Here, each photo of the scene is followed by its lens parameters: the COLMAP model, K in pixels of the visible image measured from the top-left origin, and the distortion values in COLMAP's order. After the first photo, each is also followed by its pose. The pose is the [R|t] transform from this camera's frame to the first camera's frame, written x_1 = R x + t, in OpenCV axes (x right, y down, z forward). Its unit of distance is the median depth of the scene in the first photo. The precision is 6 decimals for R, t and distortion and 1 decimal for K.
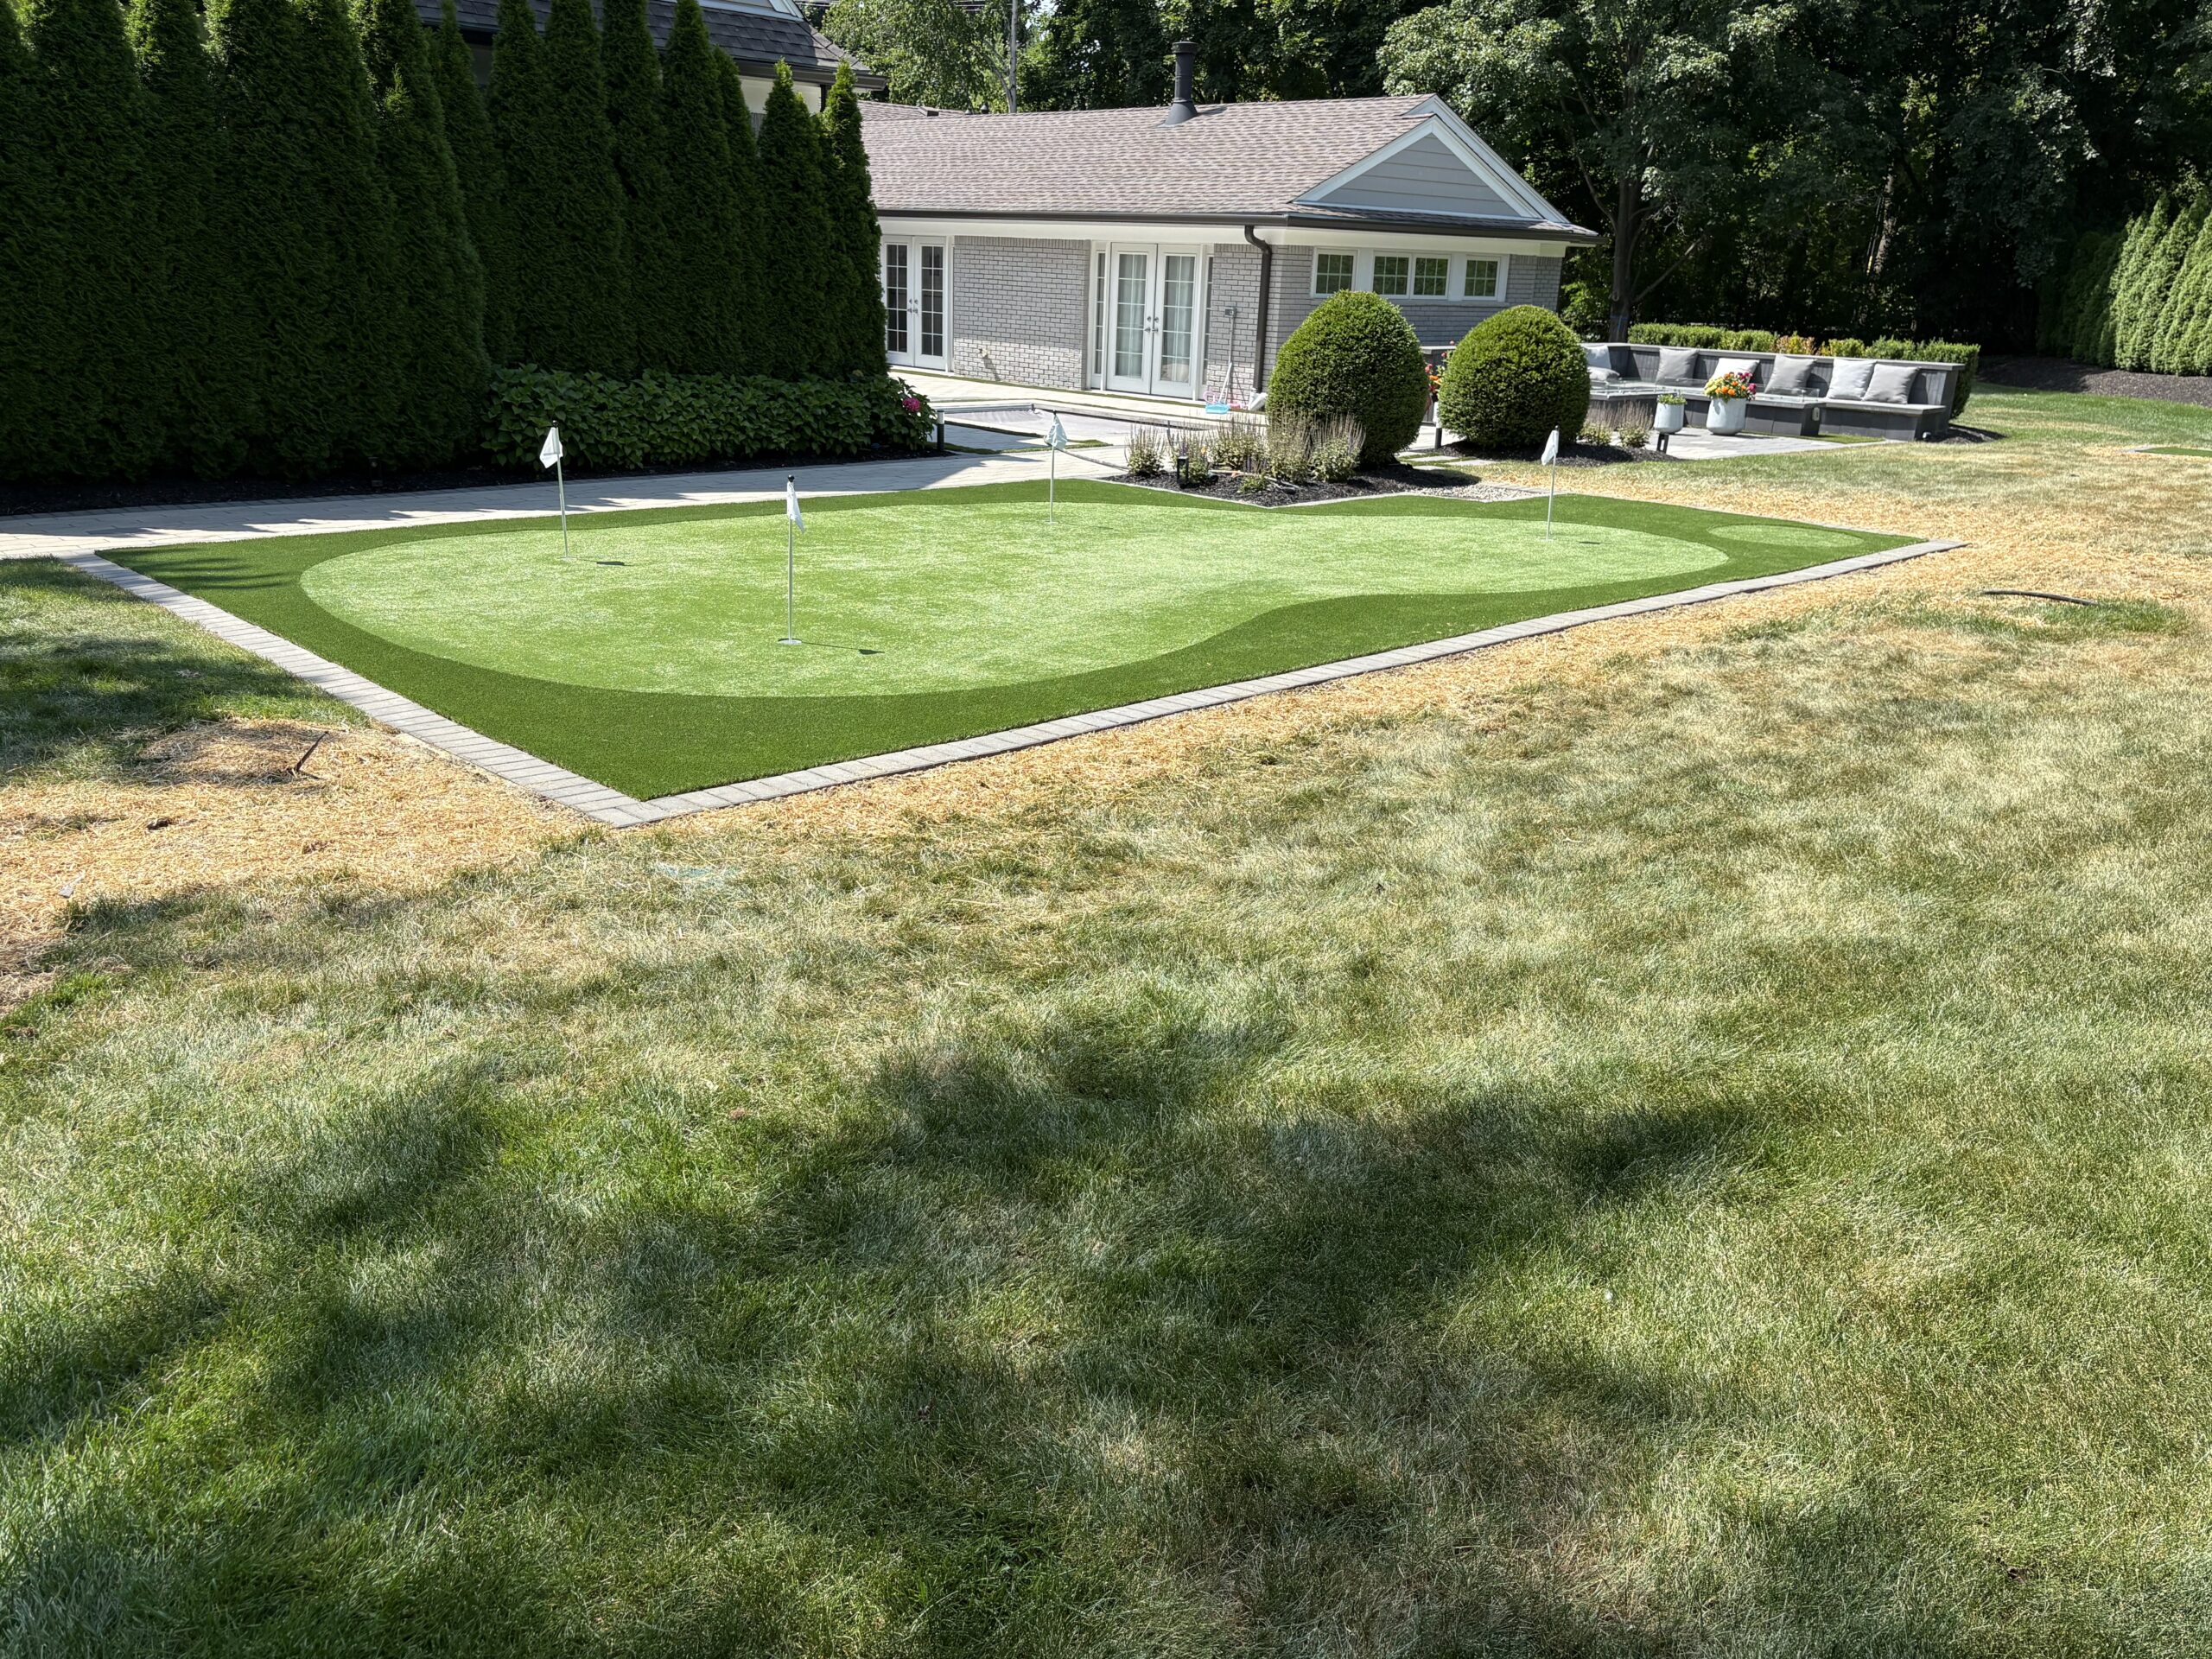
lens RADIAL K [[1726.1, 0, 1106.0], [0, 1726.1, 829.5], [0, 0, 1]] dist [0.027104, -0.034790]
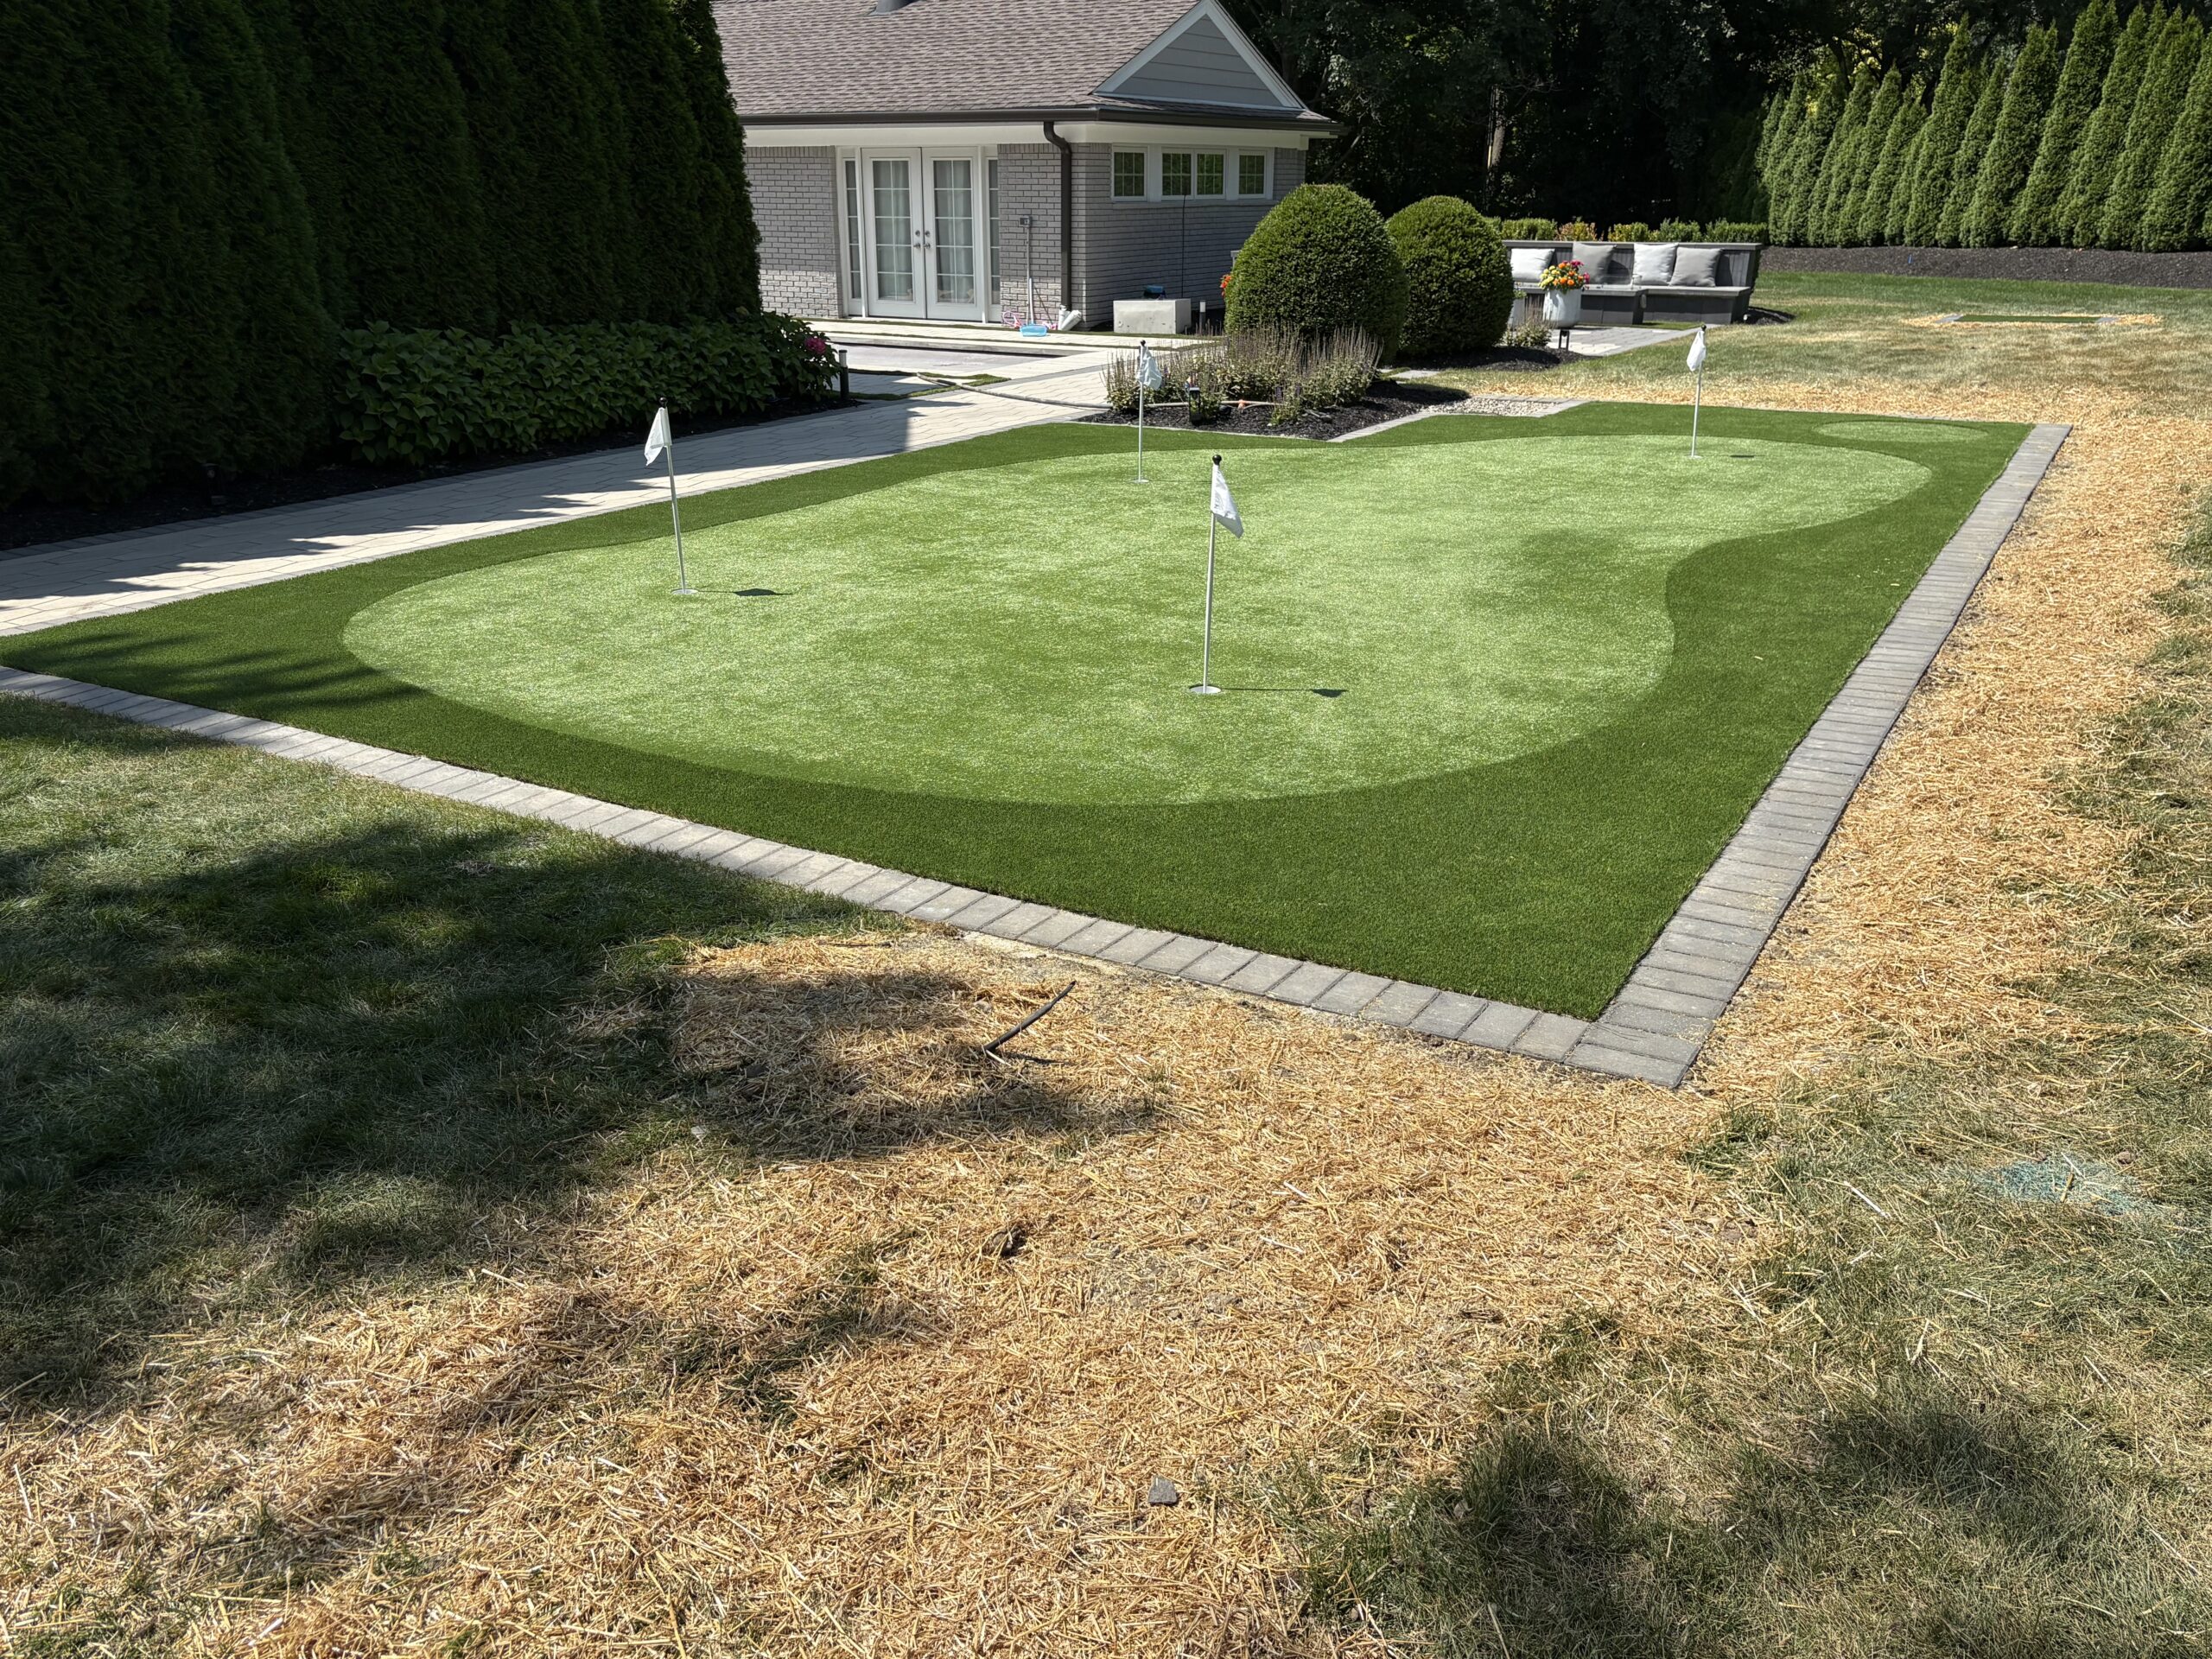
lens RADIAL K [[1726.1, 0, 1106.0], [0, 1726.1, 829.5], [0, 0, 1]] dist [0.027104, -0.034790]
pose [[0.961097, -0.128518, 0.244489, -0.159096], [0.117770, 0.991337, 0.058146, -0.038602], [-0.249844, -0.027090, 0.967907, 0.128268]]
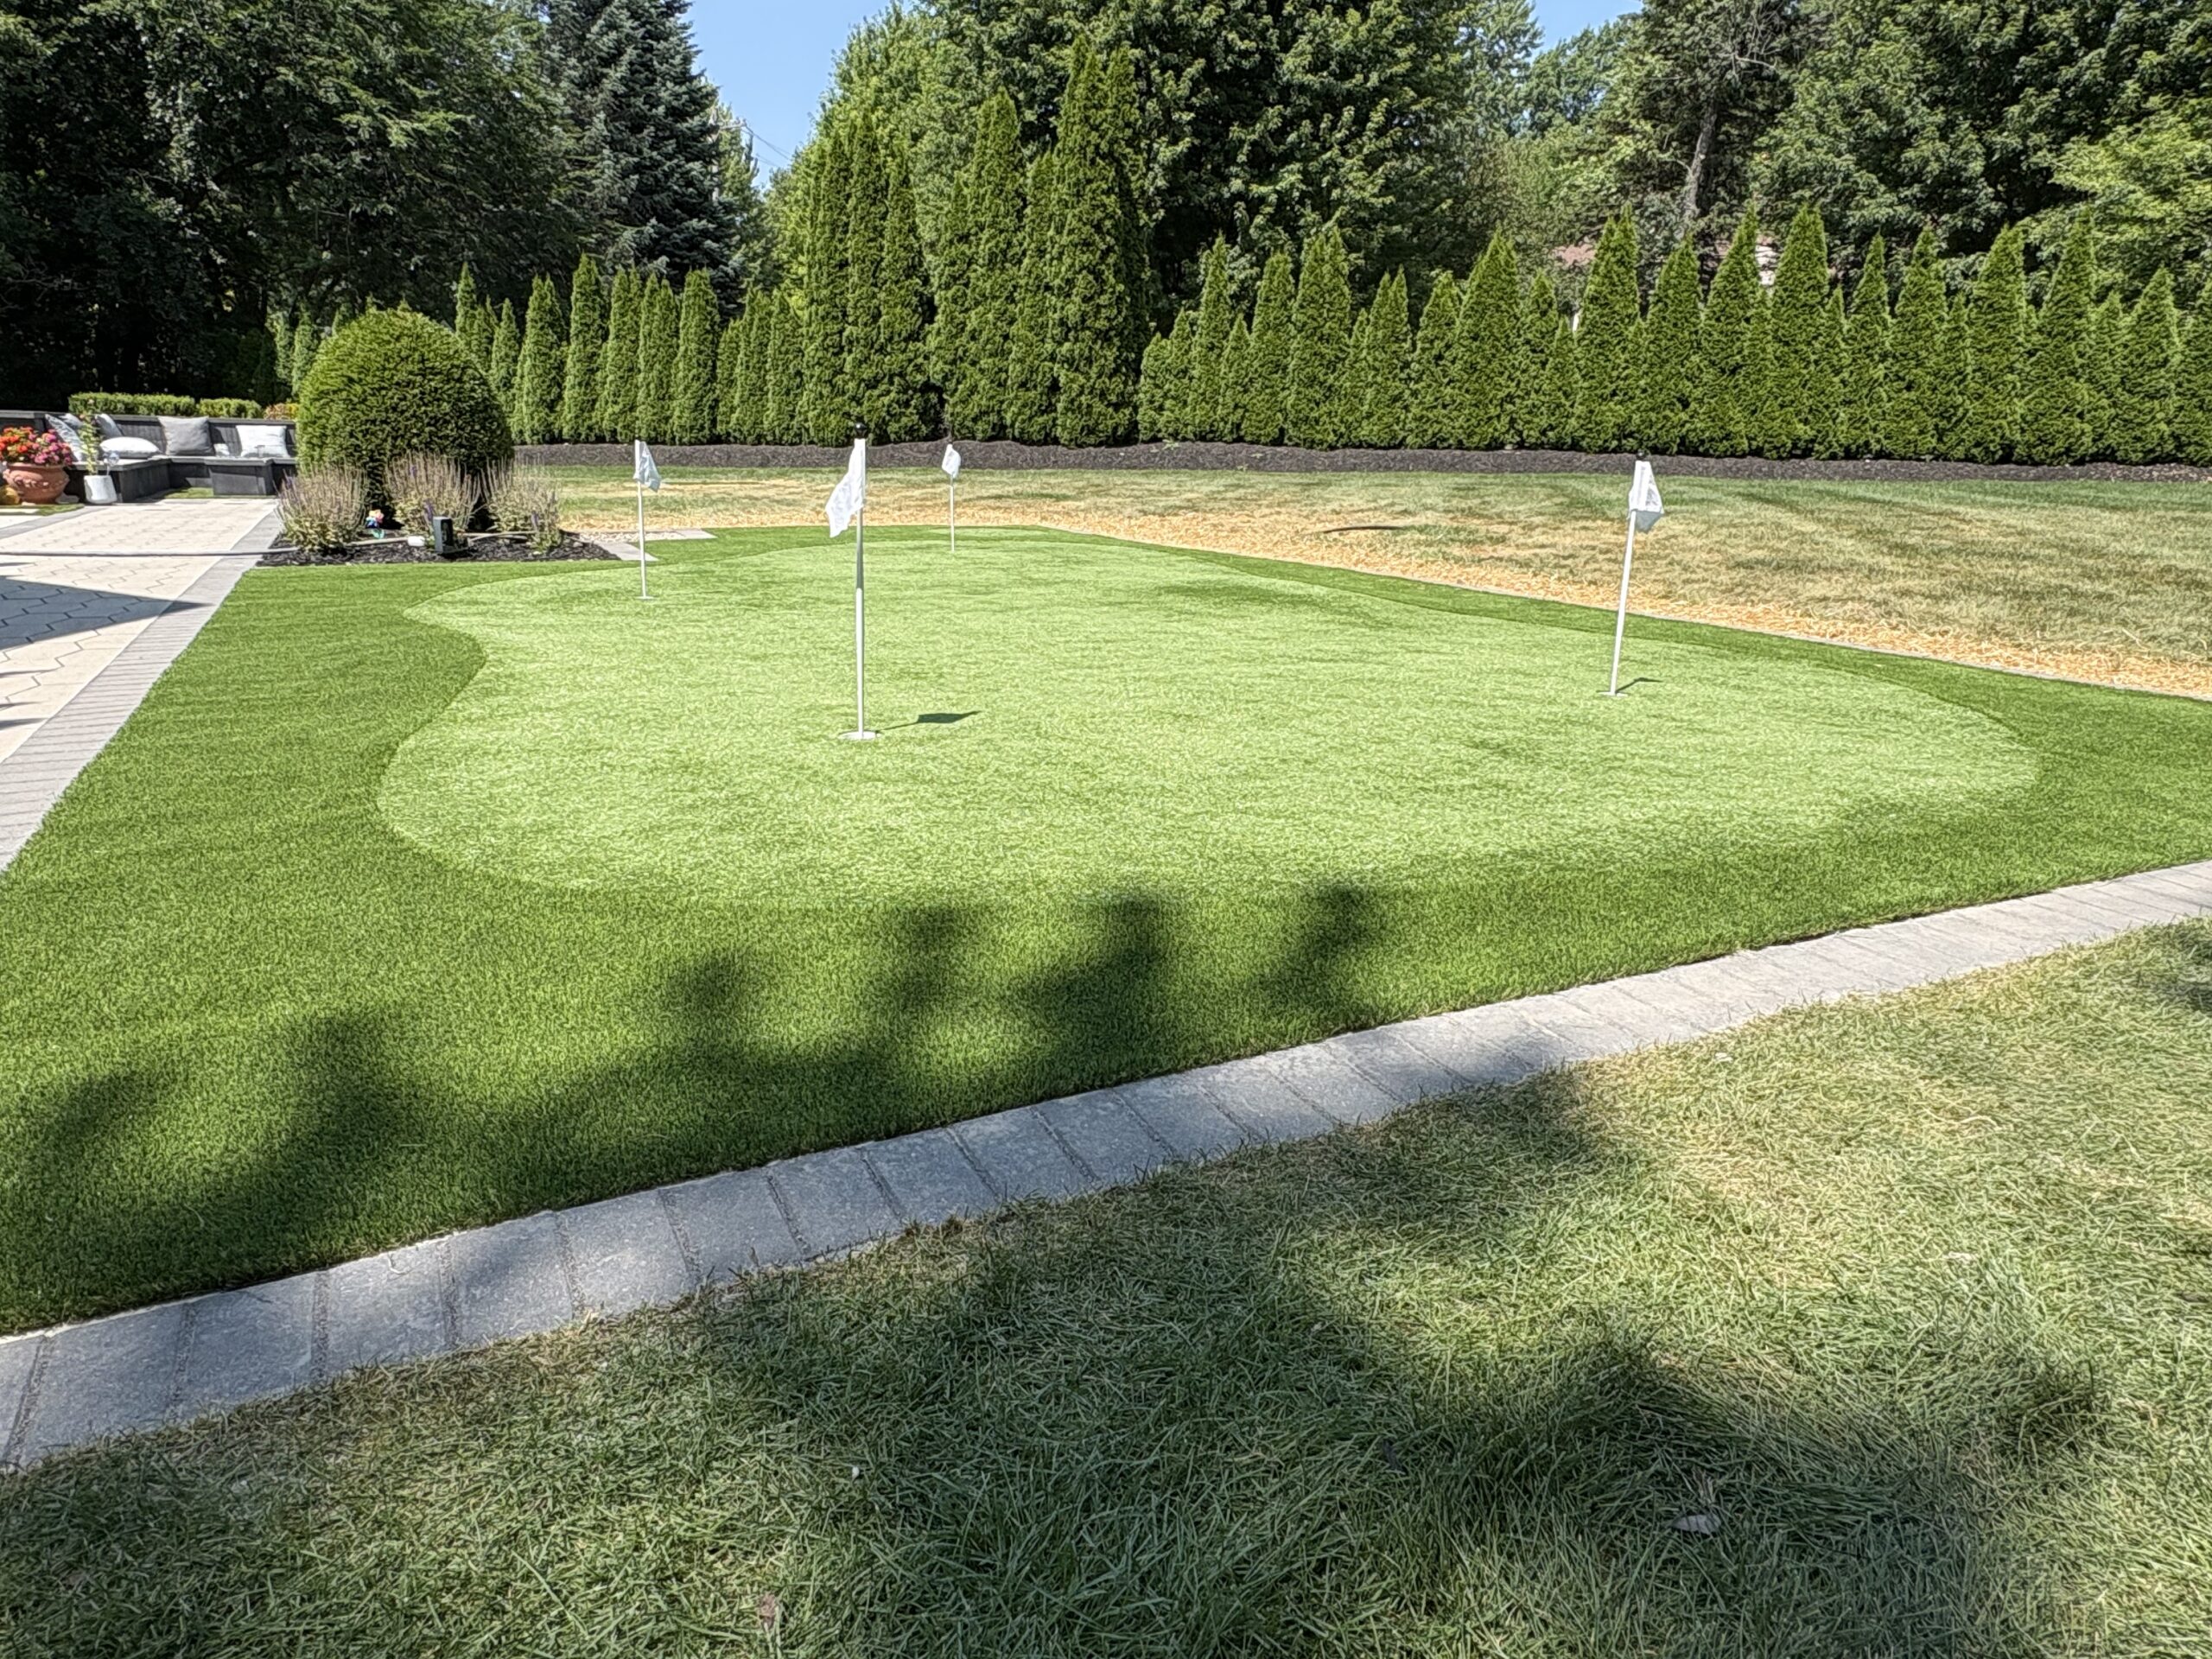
lens RADIAL K [[1330.2, 0, 1106.0], [0, 1330.2, 829.5], [0, 0, 1]] dist [-0.001077, -0.000166]
pose [[0.304582, -0.292356, 0.906509, -0.288243], [0.285023, 0.936094, 0.206131, -0.087179], [-0.908841, 0.195592, 0.368446, 0.382372]]
